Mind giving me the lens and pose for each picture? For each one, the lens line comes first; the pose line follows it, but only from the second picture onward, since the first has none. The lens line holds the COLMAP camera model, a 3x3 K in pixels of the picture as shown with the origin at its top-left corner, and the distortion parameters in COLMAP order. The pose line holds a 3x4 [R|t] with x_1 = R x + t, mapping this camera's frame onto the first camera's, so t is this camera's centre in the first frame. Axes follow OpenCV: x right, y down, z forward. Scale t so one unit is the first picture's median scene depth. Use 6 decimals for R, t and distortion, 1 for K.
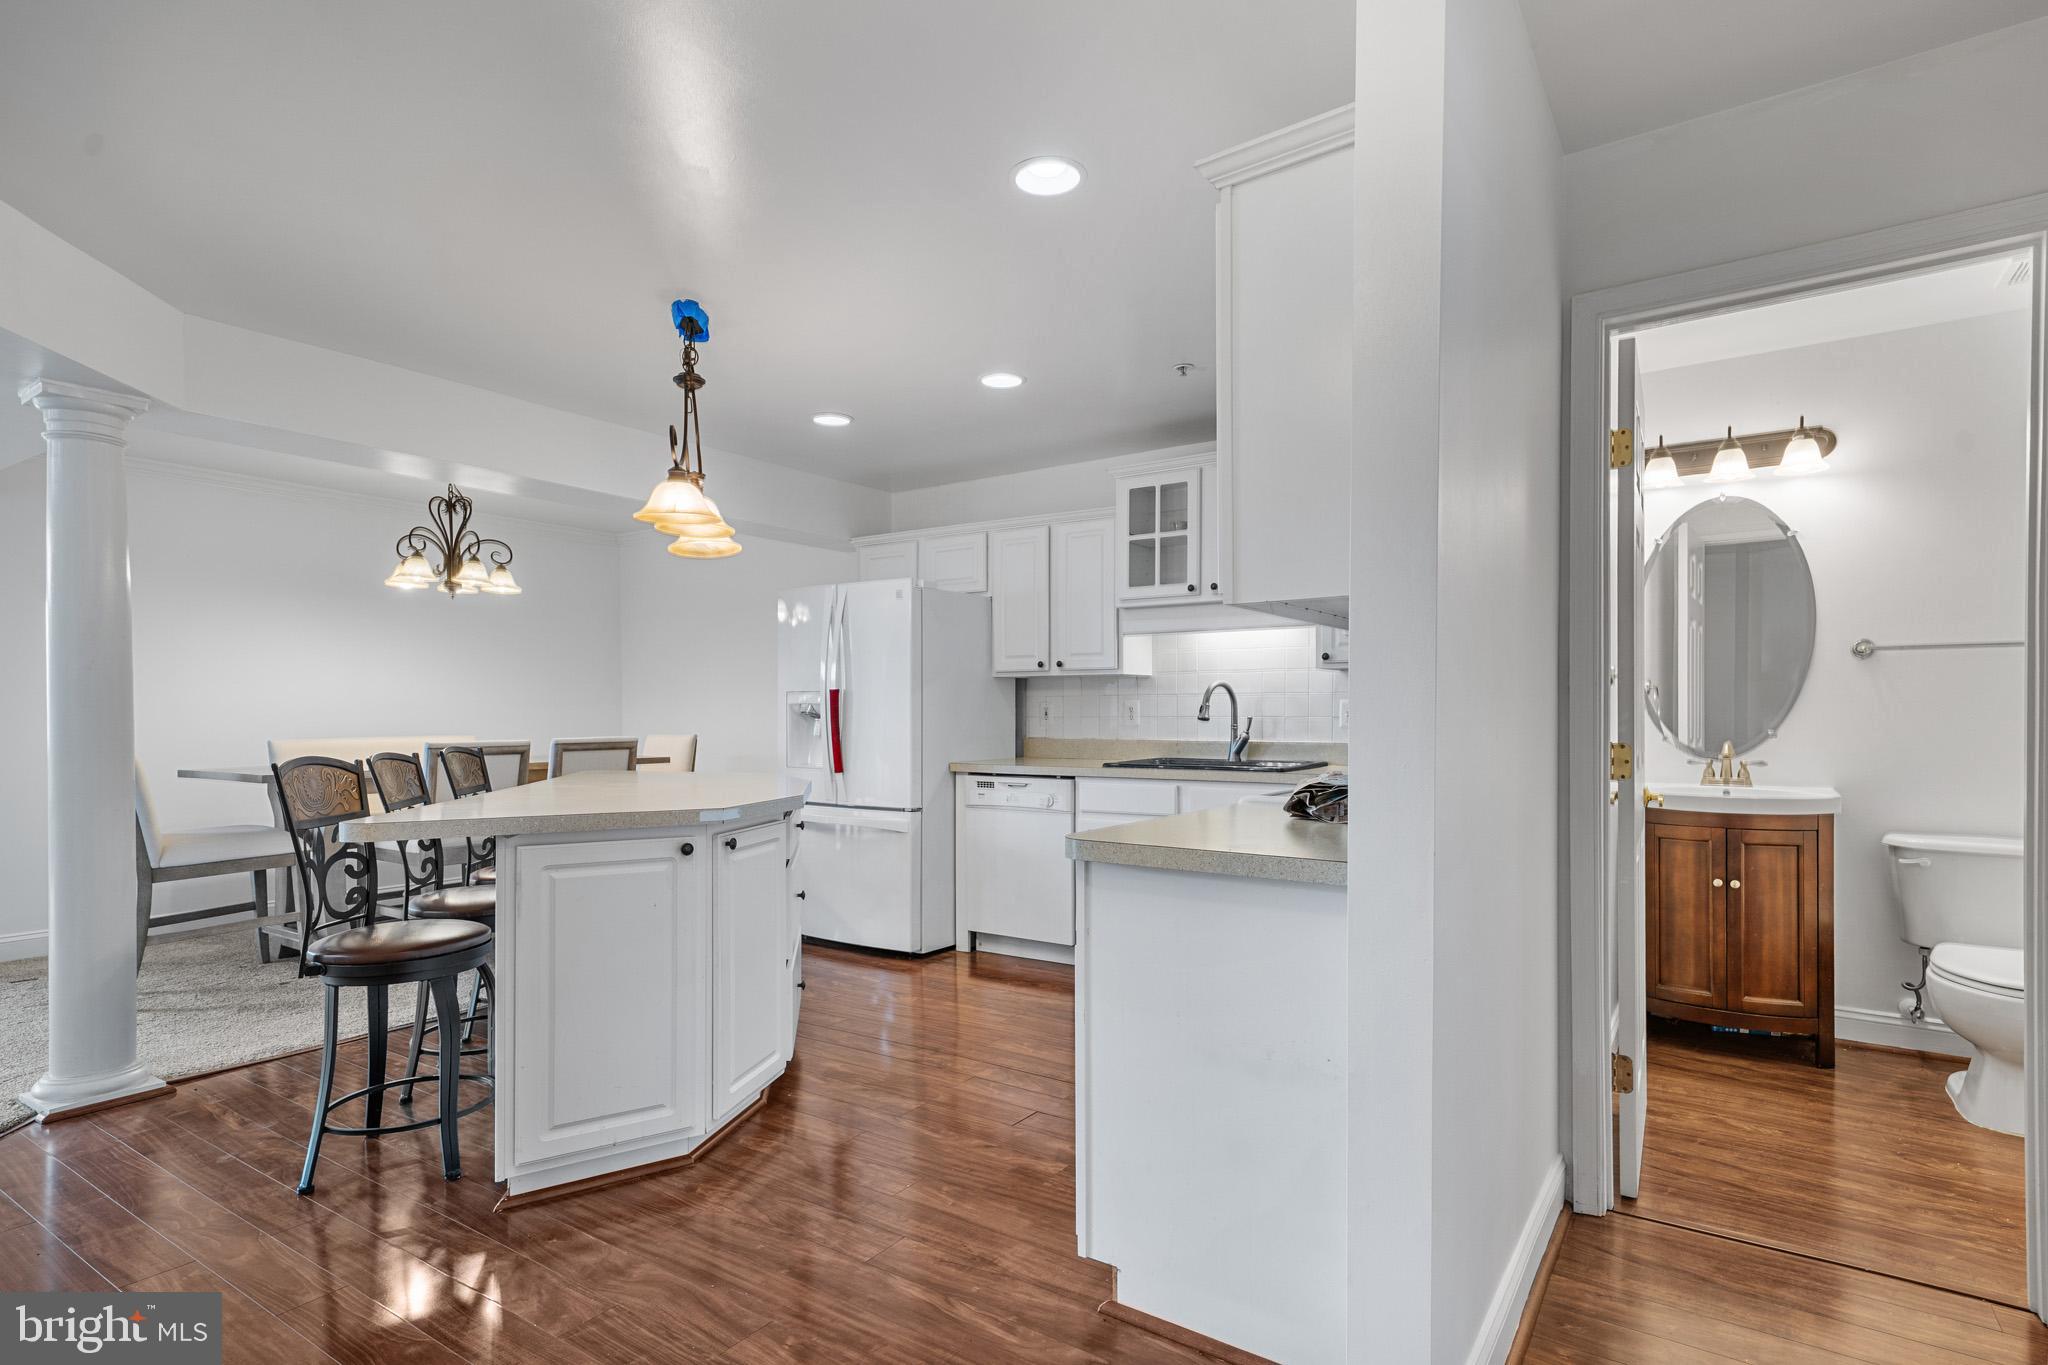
lens RADIAL K [[1031.0, 0, 1034.8], [0, 1031.0, 734.5], [0, 0, 1]] dist [0.011540, 0.000156]
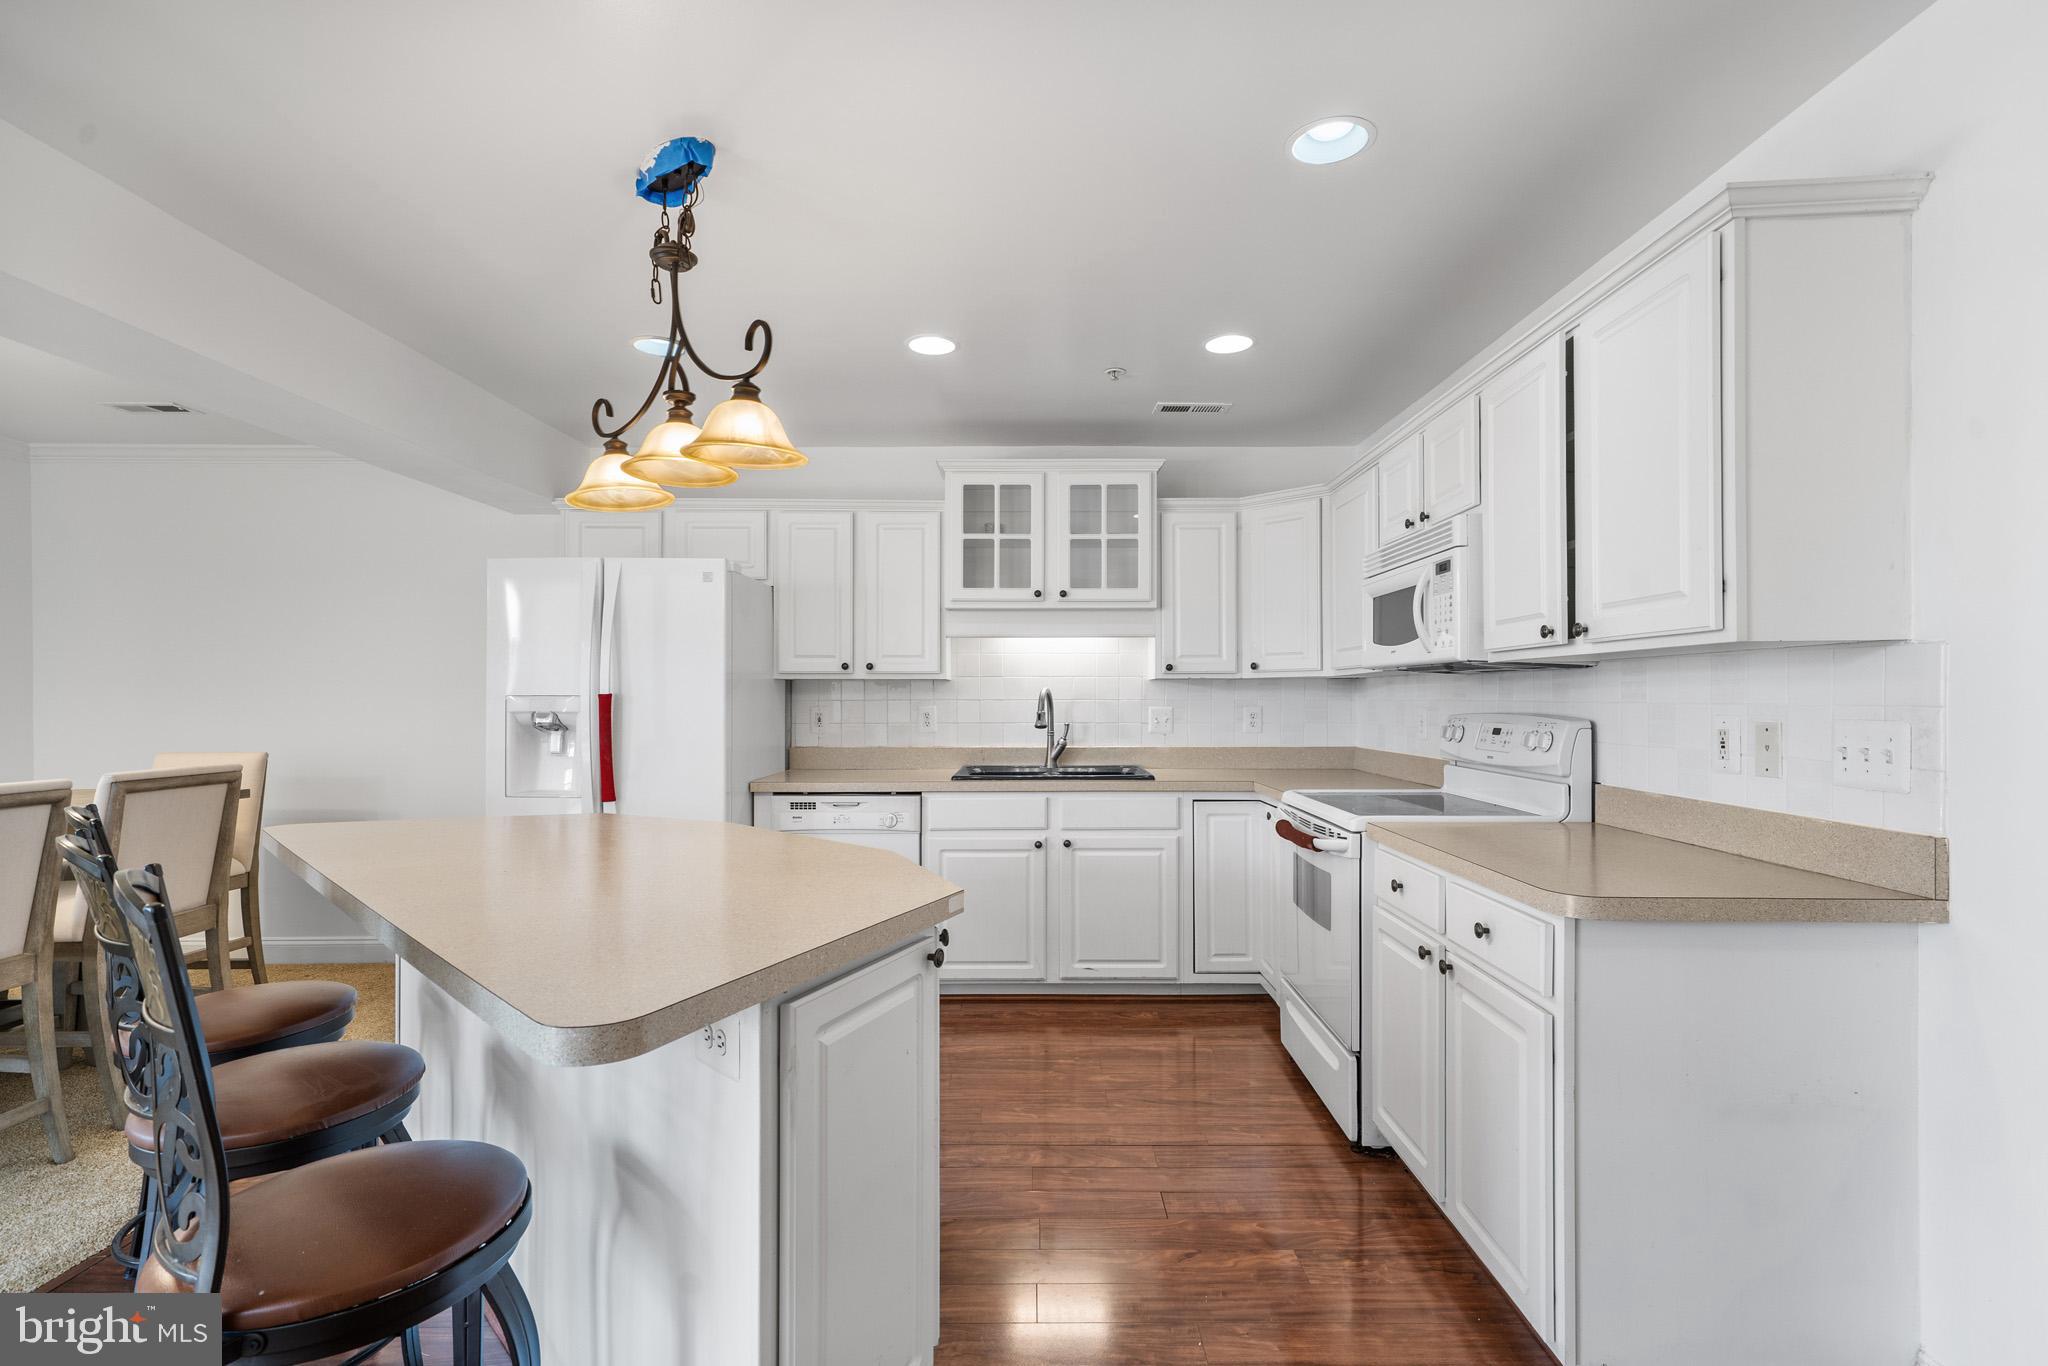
lens RADIAL K [[950.6, 0, 1024.7], [0, 950.6, 699.5], [0, 0, 1]] dist [0.003340, 0.000330]
pose [[0.829781, 0.000121, 0.558090, -0.362835], [0.011128, 0.999798, -0.016762, -0.026206], [-0.557979, 0.020119, 0.829611, 0.259480]]
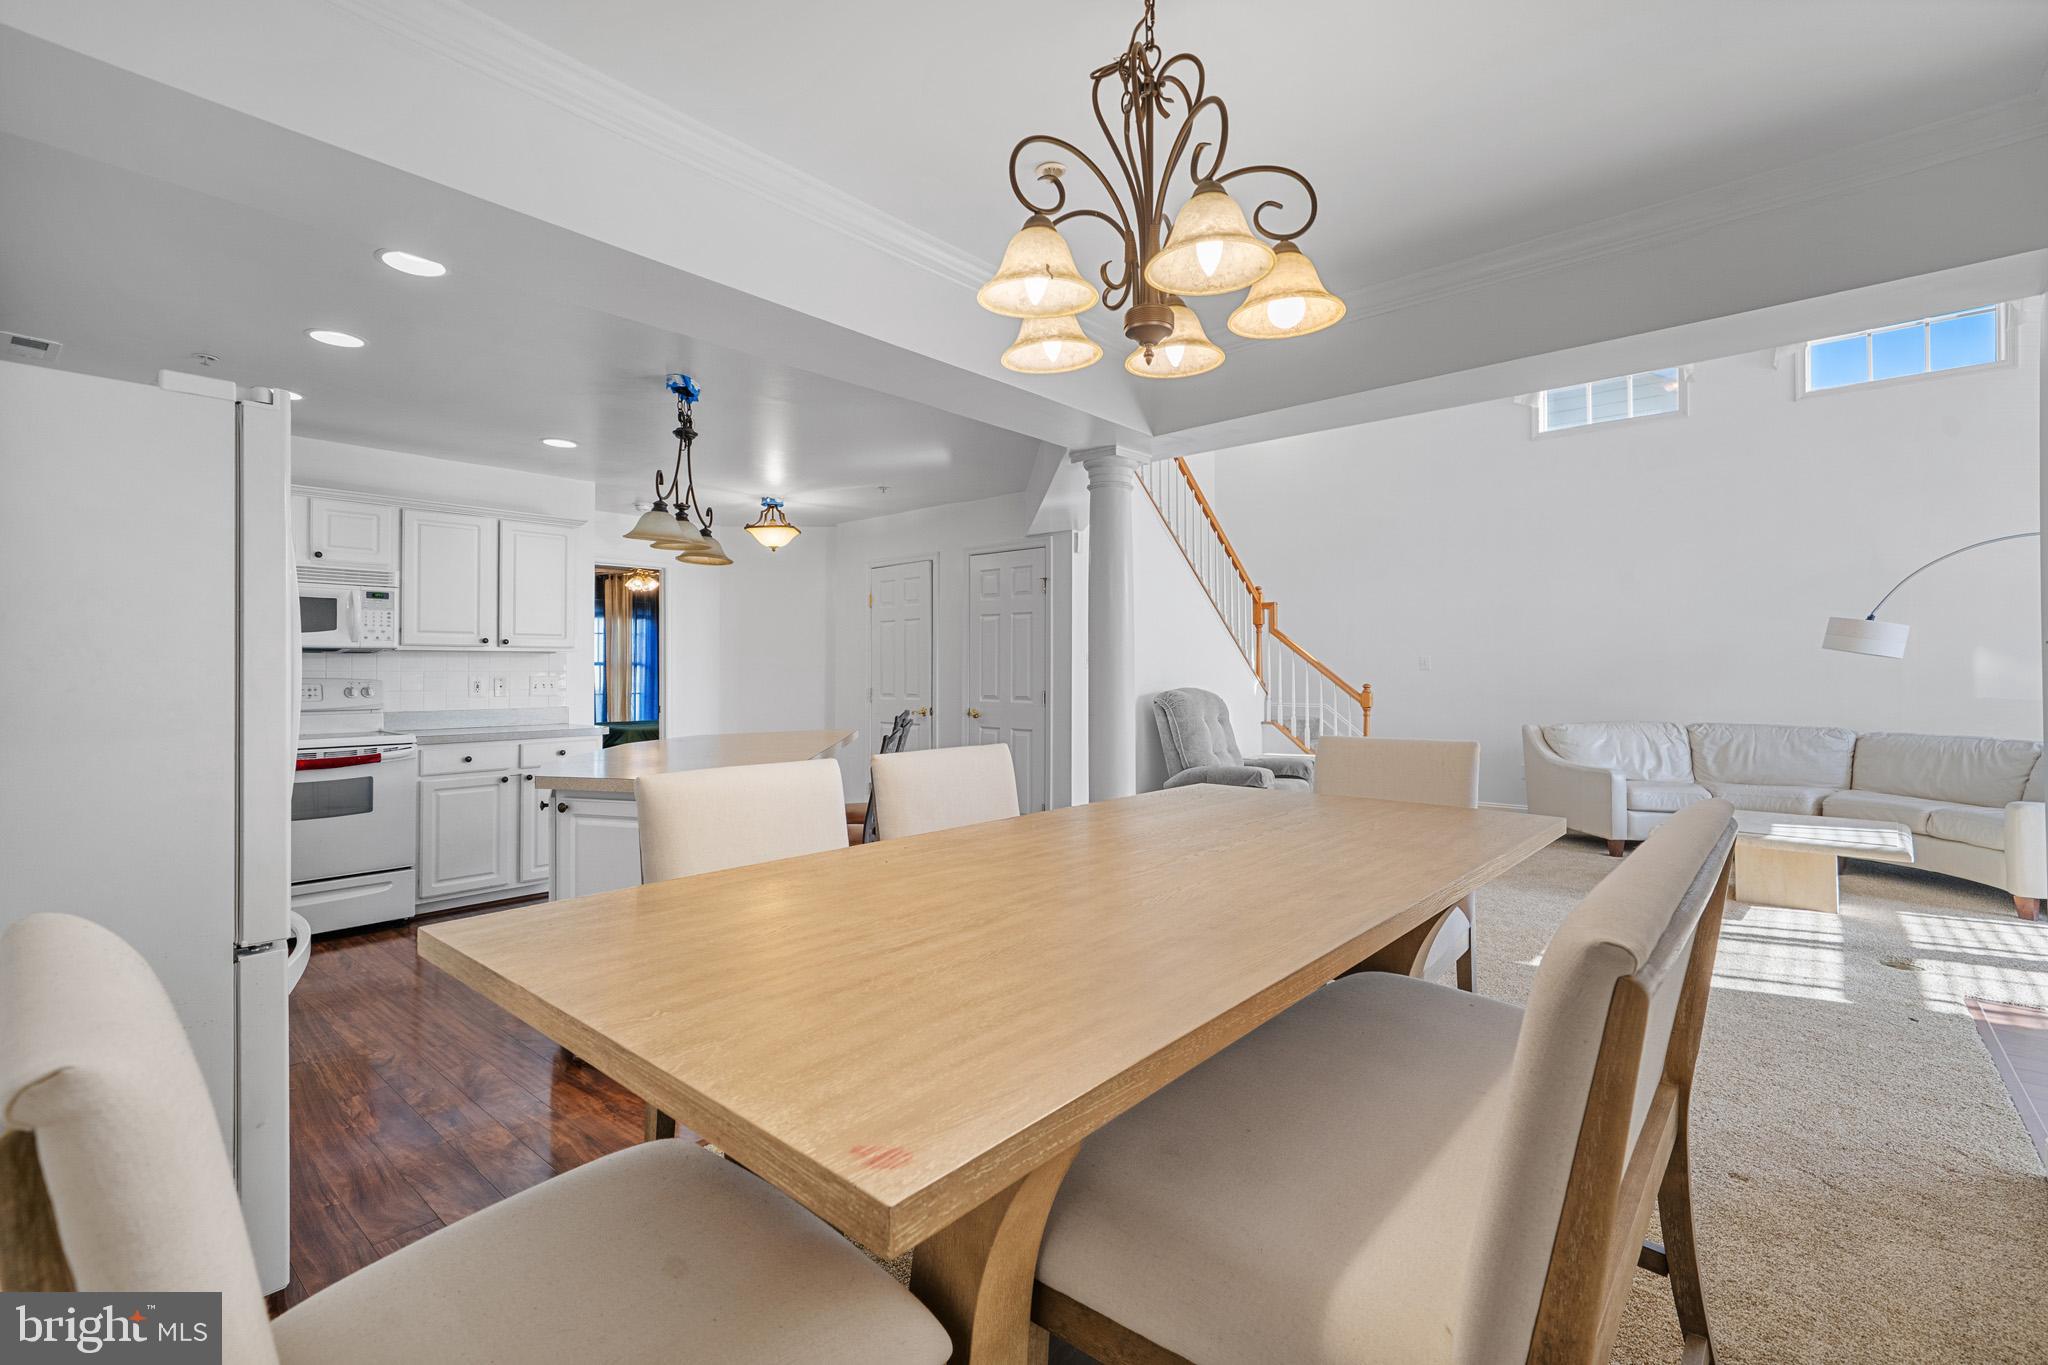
lens RADIAL K [[899.7, 0, 1019.0], [0, 899.7, 659.4], [0, 0, 1]] dist [0.000496, 0.000434]
pose [[-0.992632, 0.006431, 0.120995, -0.643125], [0.007239, 0.999954, 0.006237, -0.045176], [-0.120949, 0.007067, -0.992634, 1.506641]]
